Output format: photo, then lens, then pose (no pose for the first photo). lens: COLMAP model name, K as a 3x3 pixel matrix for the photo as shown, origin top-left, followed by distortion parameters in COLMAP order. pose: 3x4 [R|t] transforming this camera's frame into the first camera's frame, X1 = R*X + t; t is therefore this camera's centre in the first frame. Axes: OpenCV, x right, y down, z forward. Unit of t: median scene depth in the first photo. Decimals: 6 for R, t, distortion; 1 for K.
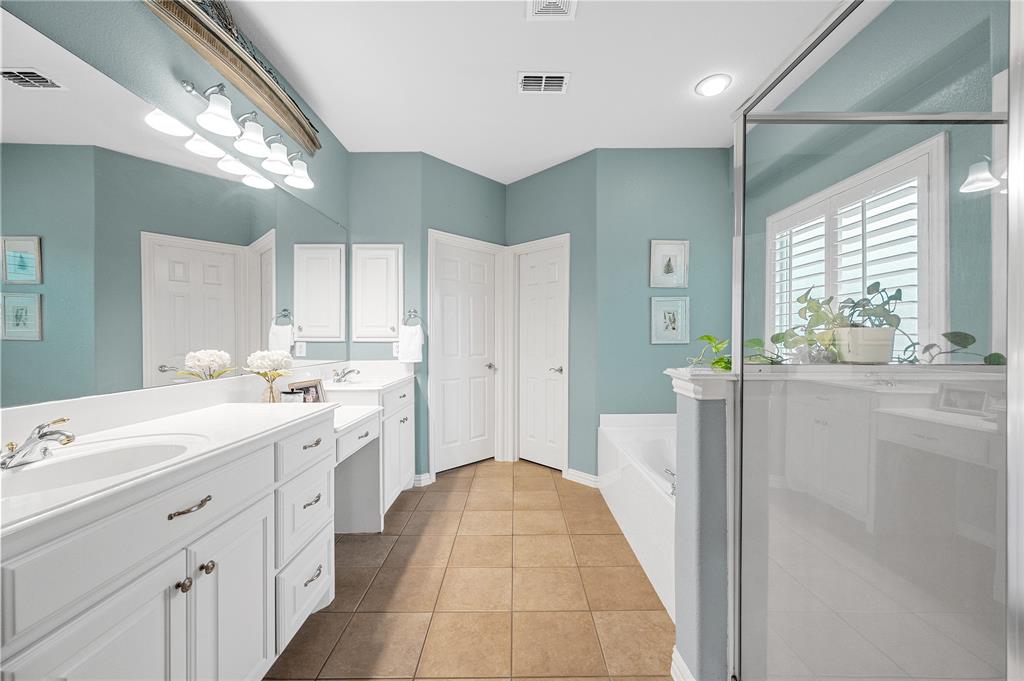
lens RADIAL K [[401.7, 0, 515.2], [0, 401.7, 339.1], [0, 0, 1]] dist [-0.002316, 0.000547]
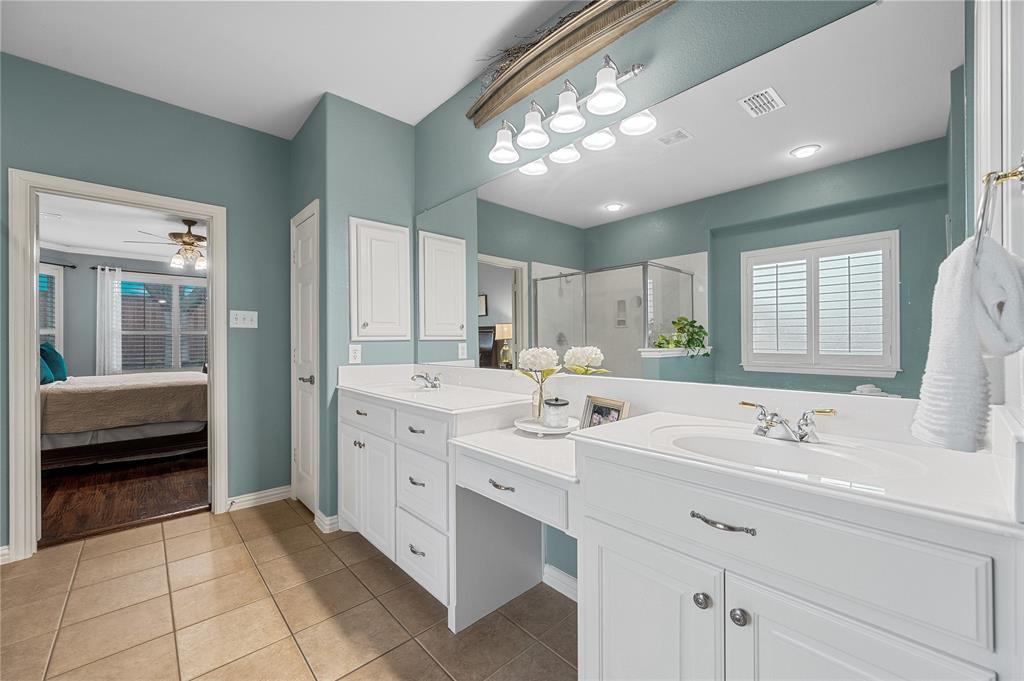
lens RADIAL K [[401.7, 0, 515.2], [0, 401.7, 339.1], [0, 0, 1]] dist [-0.002316, 0.000547]
pose [[-0.733295, 0.003653, -0.679901, 0.042087], [0.007376, 0.999969, -0.002583, 0.013607], [0.679871, -0.006909, -0.733299, 1.793825]]
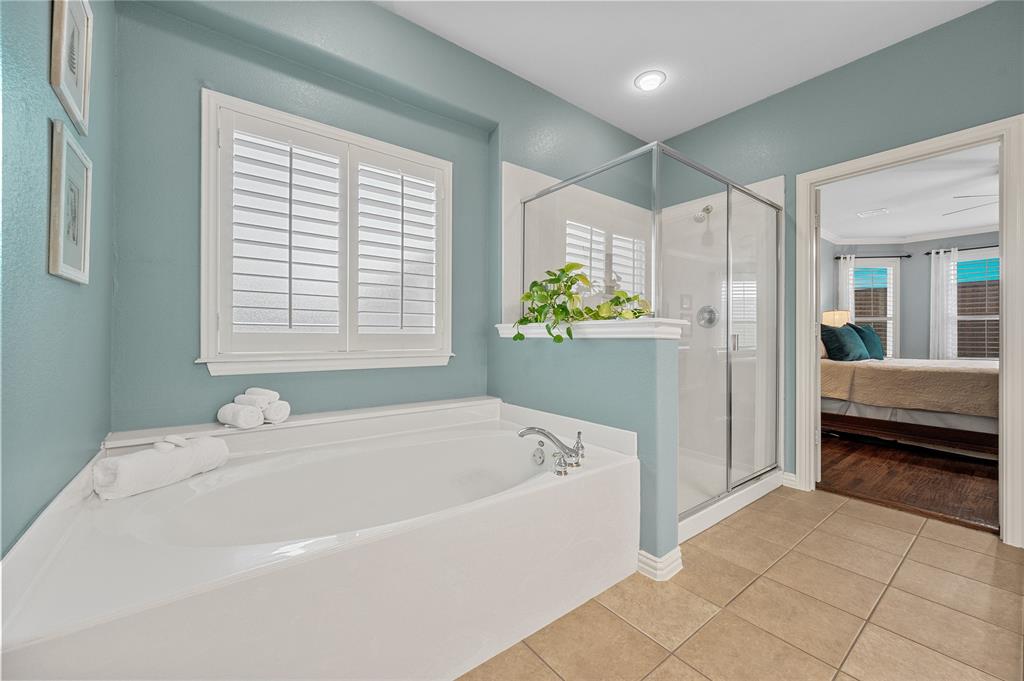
lens RADIAL K [[401.7, 0, 515.2], [0, 401.7, 339.1], [0, 0, 1]] dist [-0.002316, 0.000547]
pose [[-0.612024, -0.003057, 0.790833, -0.207509], [-0.003927, 0.999992, 0.000826, 0.107866], [-0.790829, -0.002600, -0.612031, 1.644946]]
